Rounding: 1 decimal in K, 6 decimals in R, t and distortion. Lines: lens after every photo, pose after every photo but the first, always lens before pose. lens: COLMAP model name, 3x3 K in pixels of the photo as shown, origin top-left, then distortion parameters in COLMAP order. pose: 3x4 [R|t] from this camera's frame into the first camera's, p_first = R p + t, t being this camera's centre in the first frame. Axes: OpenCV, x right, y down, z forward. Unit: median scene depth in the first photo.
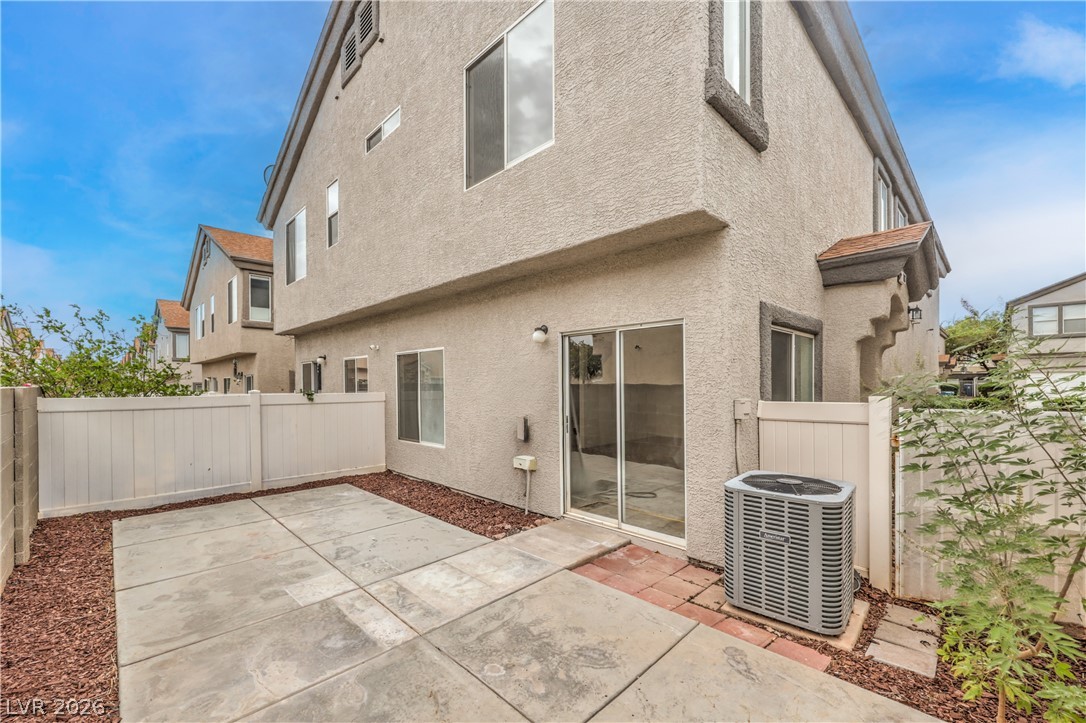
lens RADIAL K [[447.1, 0, 542.5], [0, 447.1, 383.5], [0, 0, 1]] dist [-0.003831, -0.000423]
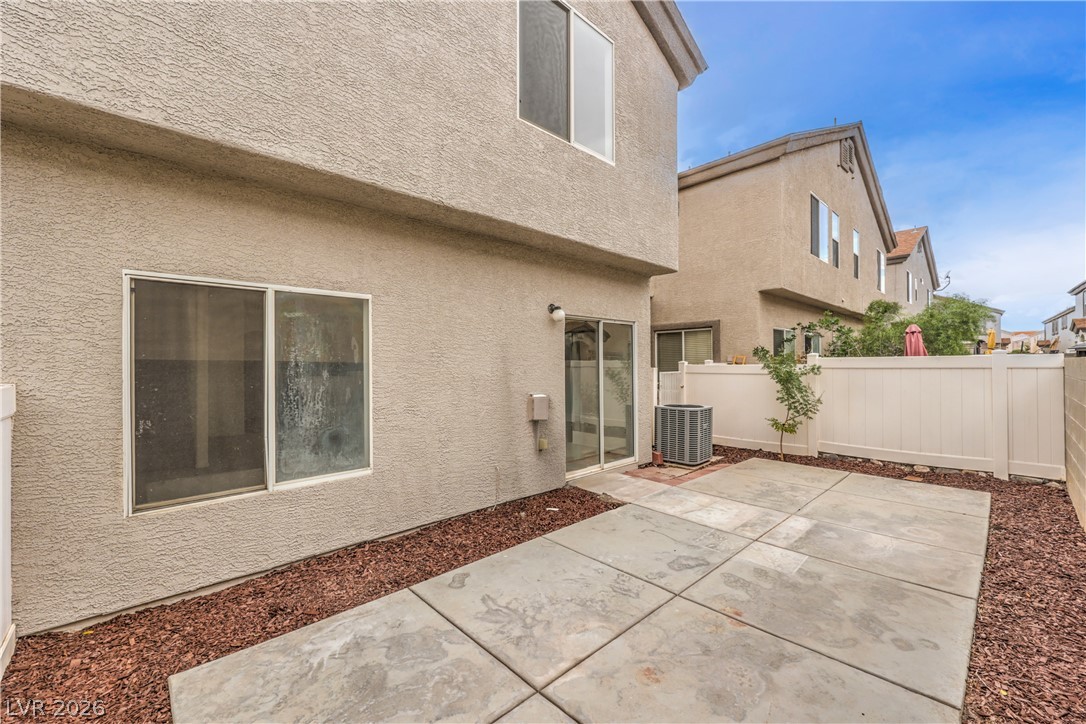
lens RADIAL K [[440.1, 0, 547.3], [0, 440.1, 360.8], [0, 0, 1]] dist [-0.001686, -0.000060]
pose [[0.016673, 0.014466, 0.999756, -1.193591], [0.006069, 0.999875, -0.014569, 0.017878], [-0.999843, 0.006310, 0.016583, 1.177738]]
